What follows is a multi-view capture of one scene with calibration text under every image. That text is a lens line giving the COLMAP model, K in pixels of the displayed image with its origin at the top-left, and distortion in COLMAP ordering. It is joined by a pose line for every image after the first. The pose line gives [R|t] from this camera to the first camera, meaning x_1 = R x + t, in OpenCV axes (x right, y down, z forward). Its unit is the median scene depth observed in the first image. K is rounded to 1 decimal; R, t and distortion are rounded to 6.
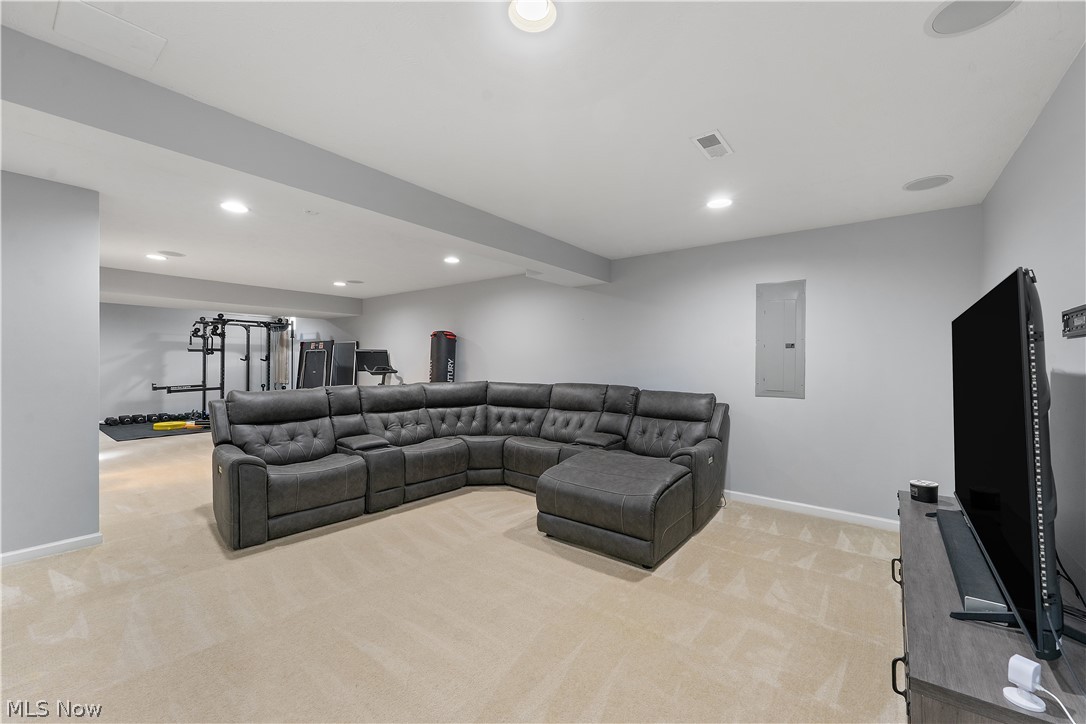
lens RADIAL K [[436.7, 0, 549.0], [0, 436.7, 360.9], [0, 0, 1]] dist [-0.000324, -0.001607]
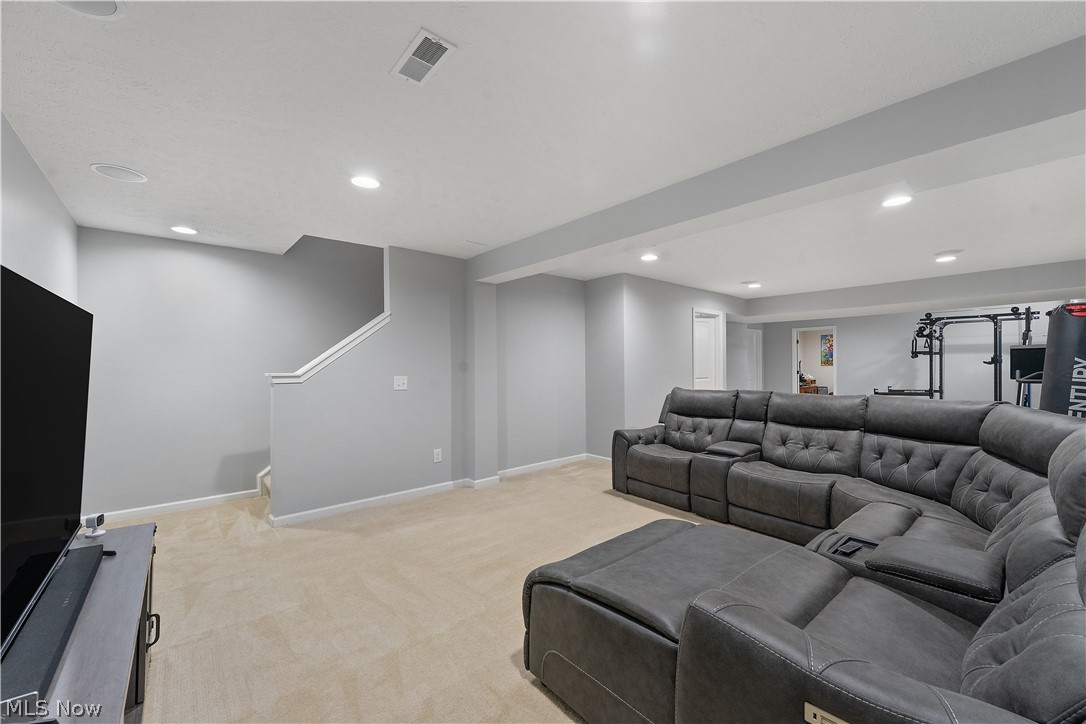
lens RADIAL K [[436.7, 0, 549.5], [0, 436.7, 363.1], [0, 0, 1]] dist [-0.000324, -0.001607]
pose [[-0.198308, -0.008996, -0.980098, 0.507454], [0.005463, 0.999932, -0.010284, 0.003540], [0.980124, -0.007394, -0.198246, 0.664981]]
